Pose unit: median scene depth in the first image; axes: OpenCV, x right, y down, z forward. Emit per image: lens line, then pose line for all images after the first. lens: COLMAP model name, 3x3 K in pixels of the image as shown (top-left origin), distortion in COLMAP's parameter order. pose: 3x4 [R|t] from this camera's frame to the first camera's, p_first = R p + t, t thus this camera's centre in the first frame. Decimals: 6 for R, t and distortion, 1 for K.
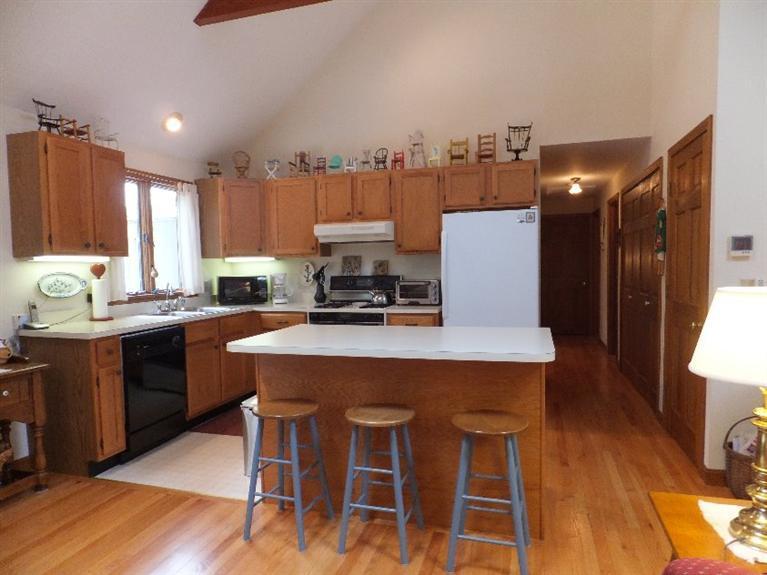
lens RADIAL K [[505.9, 0, 371.7], [0, 505.9, 293.6], [0, 0, 1]] dist [-0.020995, 0.023715]
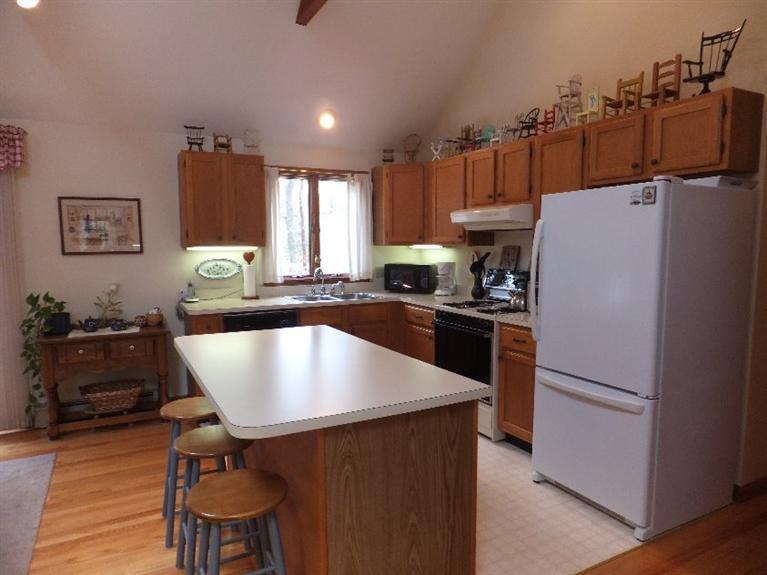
lens RADIAL K [[505.9, 0, 377.6], [0, 505.9, 287.7], [0, 0, 1]] dist [-0.020995, 0.023715]
pose [[0.710016, 0.079943, -0.699633, 0.438757], [-0.048272, 0.996723, 0.064901, -0.055839], [0.702529, -0.012308, 0.711549, 0.297568]]
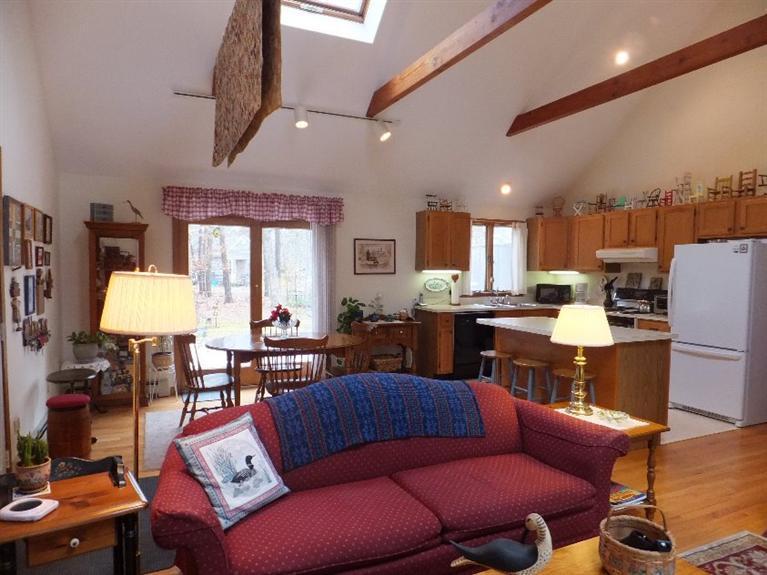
lens RADIAL K [[505.9, 0, 376.5], [0, 505.9, 293.1], [0, 0, 1]] dist [-0.020995, 0.023715]
pose [[0.664287, 0.065428, -0.744609, 0.540198], [-0.063958, 0.997484, 0.030589, -0.023816], [0.744737, 0.027304, 0.666800, -0.371641]]
